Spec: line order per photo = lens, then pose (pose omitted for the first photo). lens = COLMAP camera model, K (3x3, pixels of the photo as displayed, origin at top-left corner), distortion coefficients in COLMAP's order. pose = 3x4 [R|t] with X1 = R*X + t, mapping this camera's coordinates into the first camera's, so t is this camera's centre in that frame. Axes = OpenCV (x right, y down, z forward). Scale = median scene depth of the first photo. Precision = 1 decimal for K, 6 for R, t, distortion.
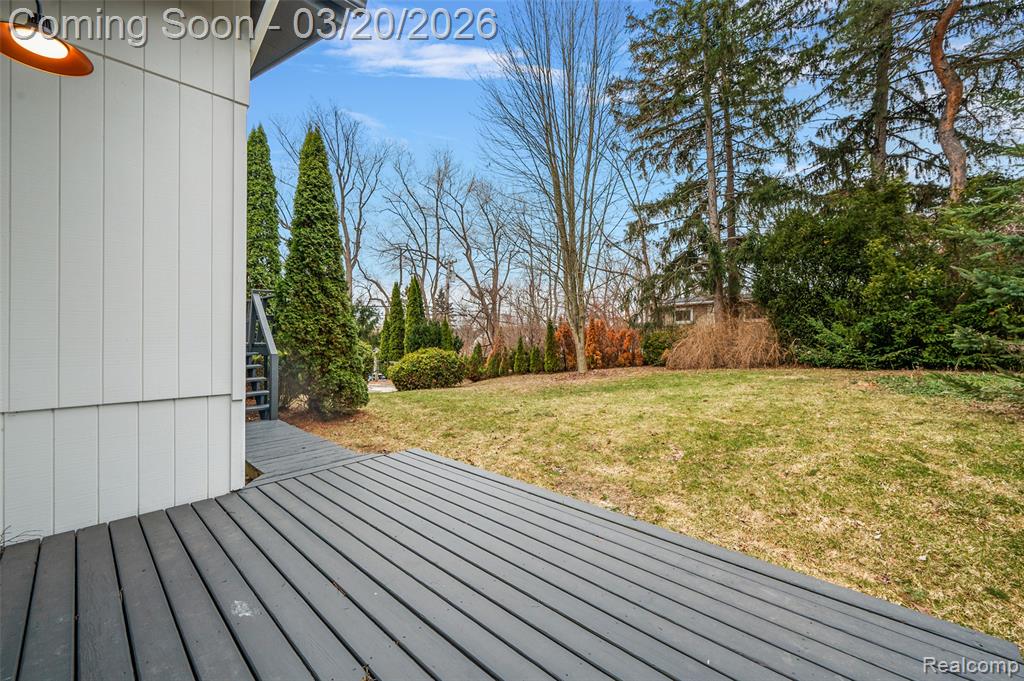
lens RADIAL K [[419.6, 0, 512.0], [0, 419.6, 340.5], [0, 0, 1]] dist [0.000155, 0.000038]
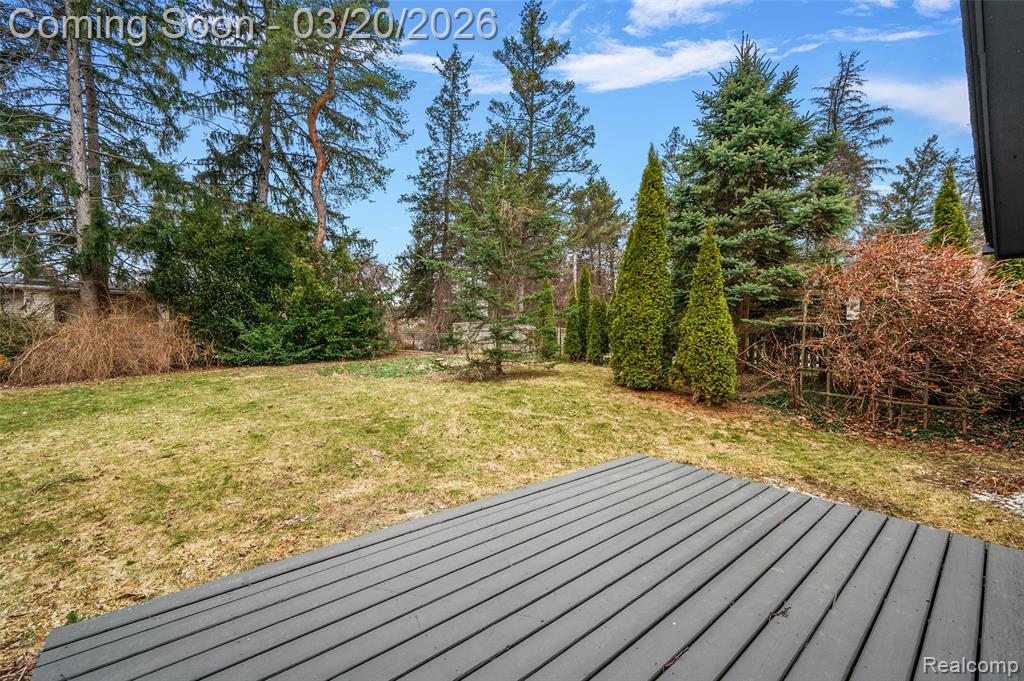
lens RADIAL K [[414.5, 0, 512.0], [0, 414.5, 340.5], [0, 0, 1]] dist [-0.002225, -0.000051]
pose [[0.111915, -0.003883, 0.993710, -0.142664], [0.006490, 0.999974, 0.003176, 0.000242], [-0.993697, 0.006093, 0.111937, 0.144230]]
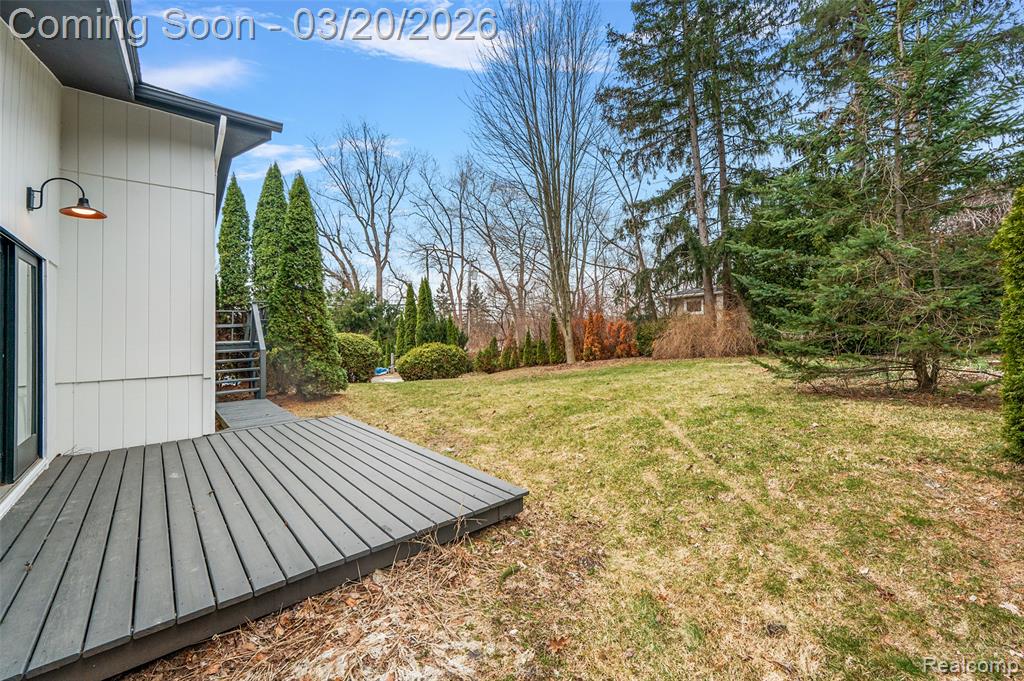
lens RADIAL K [[426.6, 0, 515.0], [0, 426.6, 321.4], [0, 0, 1]] dist [0.001864, 0.000155]
pose [[0.994799, -0.021108, -0.099650, 0.112662], [0.018197, 0.999383, -0.030036, -0.000584], [0.100222, 0.028067, 0.994569, -0.083995]]
